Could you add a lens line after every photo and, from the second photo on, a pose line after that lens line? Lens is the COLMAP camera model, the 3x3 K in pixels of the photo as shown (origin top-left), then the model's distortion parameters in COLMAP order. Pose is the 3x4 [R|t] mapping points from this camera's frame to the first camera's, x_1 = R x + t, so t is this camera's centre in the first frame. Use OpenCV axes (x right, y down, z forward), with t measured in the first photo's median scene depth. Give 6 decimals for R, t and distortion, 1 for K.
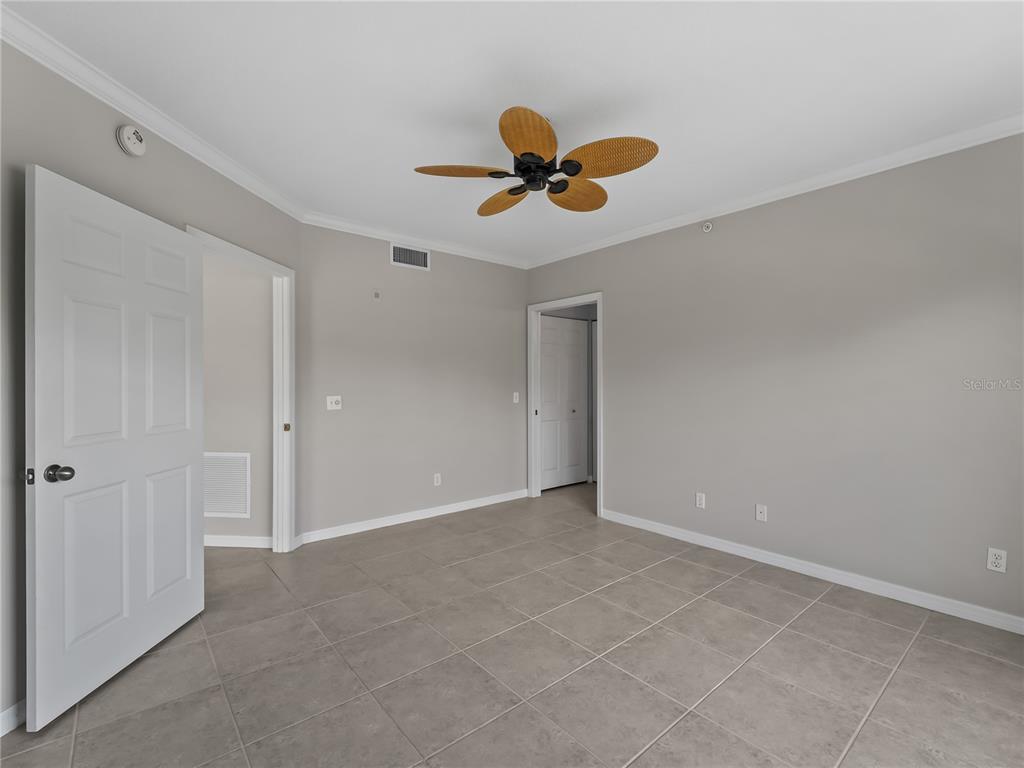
lens RADIAL K [[468.5, 0, 514.9], [0, 468.5, 382.6], [0, 0, 1]] dist [-0.000726, -0.002752]
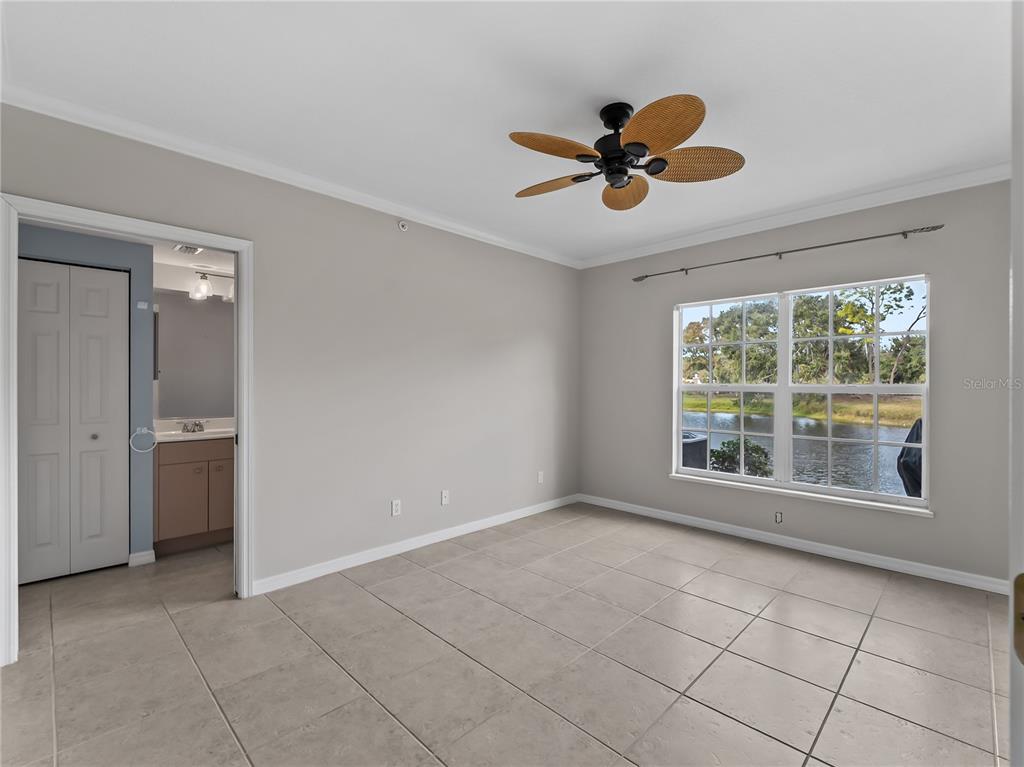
lens RADIAL K [[468.5, 0, 516.2], [0, 468.5, 386.2], [0, 0, 1]] dist [-0.000726, -0.002752]
pose [[-0.084094, -0.002160, 0.996456, -0.690883], [0.004275, 0.999988, 0.002528, 0.005583], [-0.996449, 0.004472, -0.084083, 1.010760]]
